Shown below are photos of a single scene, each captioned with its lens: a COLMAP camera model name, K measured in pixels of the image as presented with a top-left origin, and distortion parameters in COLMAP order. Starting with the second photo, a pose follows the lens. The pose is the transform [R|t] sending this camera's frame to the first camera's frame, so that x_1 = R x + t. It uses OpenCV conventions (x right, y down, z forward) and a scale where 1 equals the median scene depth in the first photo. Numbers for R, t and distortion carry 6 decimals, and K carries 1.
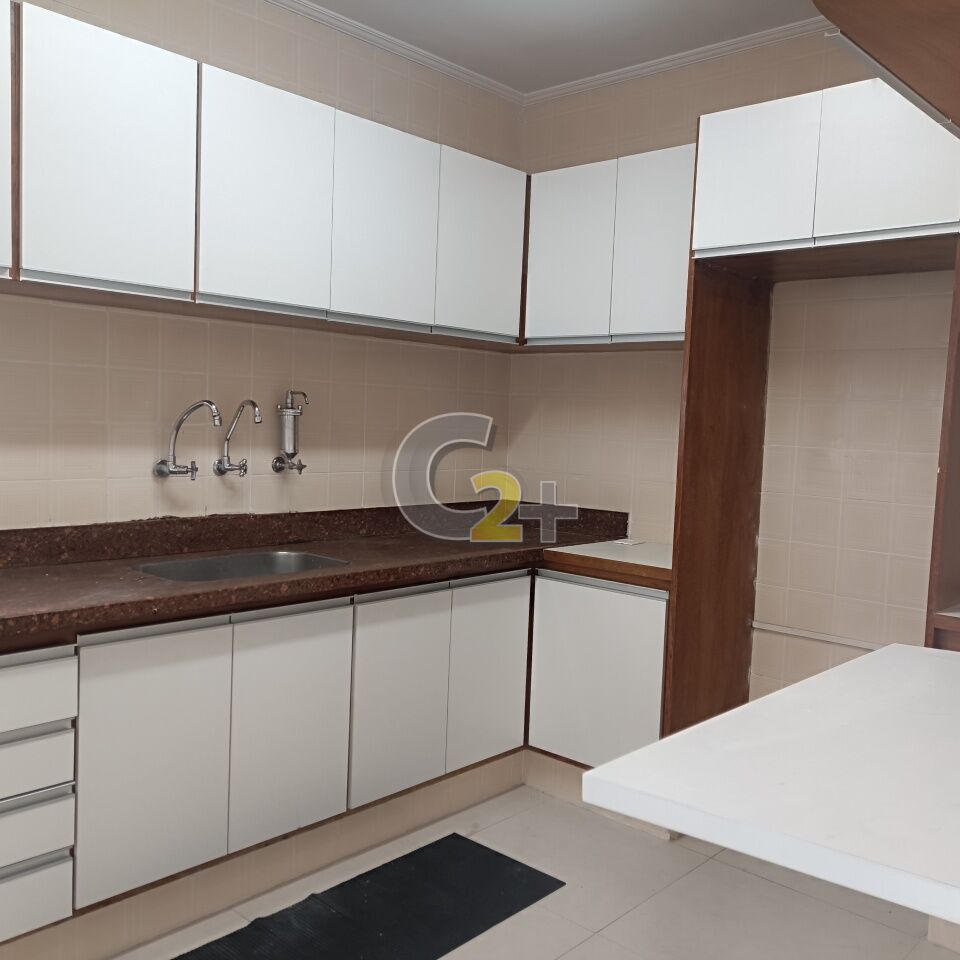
lens RADIAL K [[934.1, 0, 479.4], [0, 934.1, 483.6], [0, 0, 1]] dist [0.023258, 0.000000]
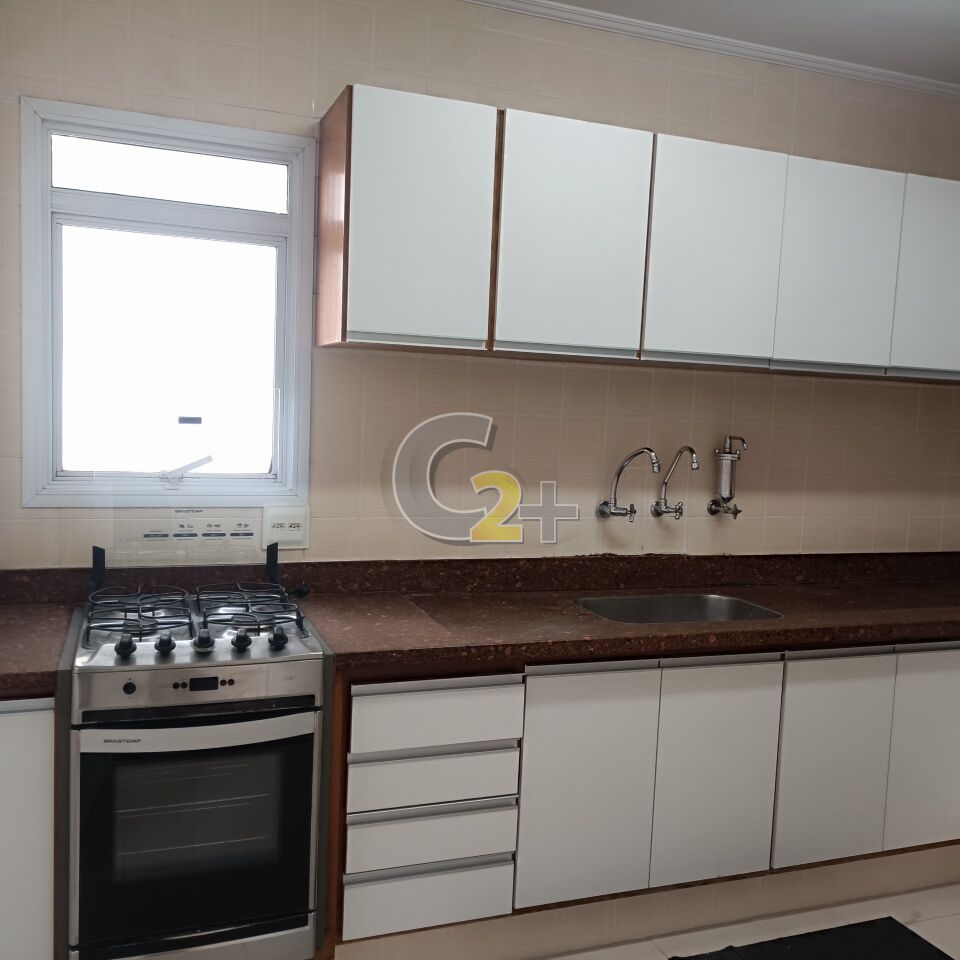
lens RADIAL K [[934.1, 0, 471.4], [0, 934.1, 480.5], [0, 0, 1]] dist [0.023258, 0.000000]
pose [[0.889262, 0.039310, -0.455705, 0.013920], [-0.041872, 0.999113, 0.004477, -0.048691], [0.455477, 0.015100, 0.890120, -0.026239]]
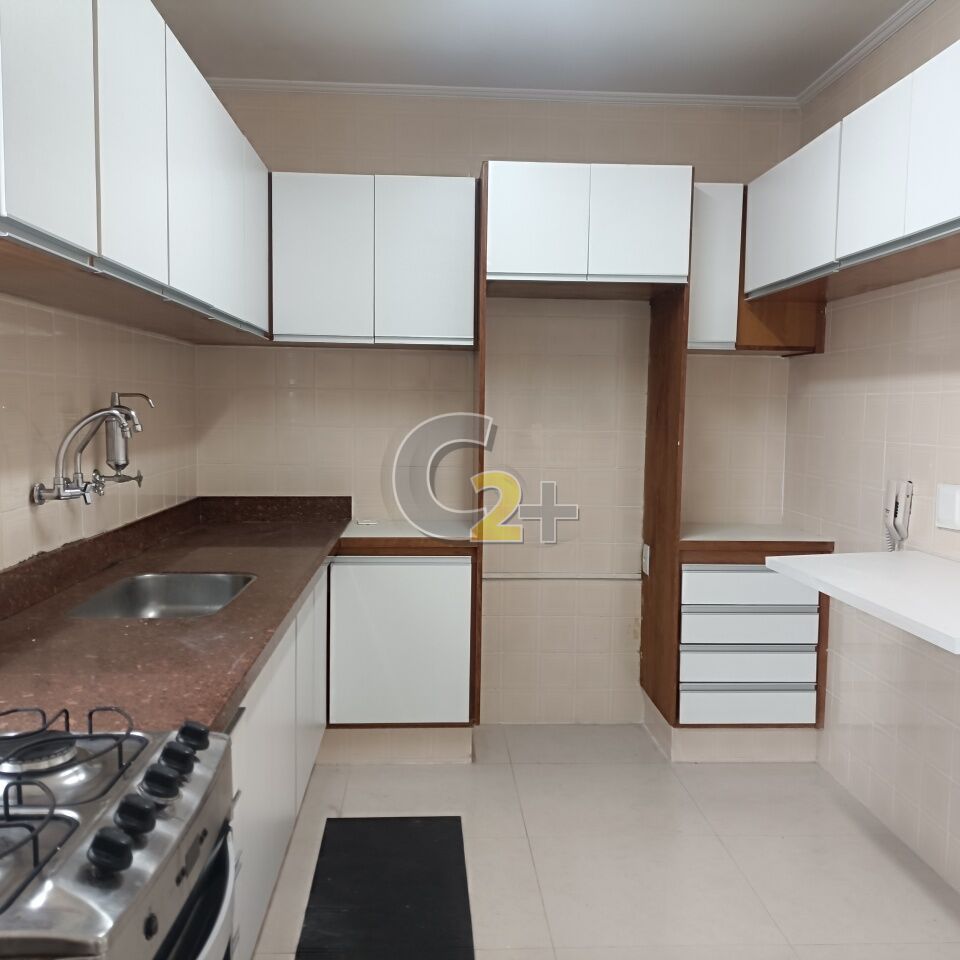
lens RADIAL K [[934.1, 0, 482.5], [0, 934.1, 482.0], [0, 0, 1]] dist [0.023258, 0.000000]
pose [[0.697918, -0.085606, 0.711043, -0.663726], [0.063581, 0.996316, 0.057545, -0.050030], [-0.713350, 0.005047, 0.700790, 0.162937]]
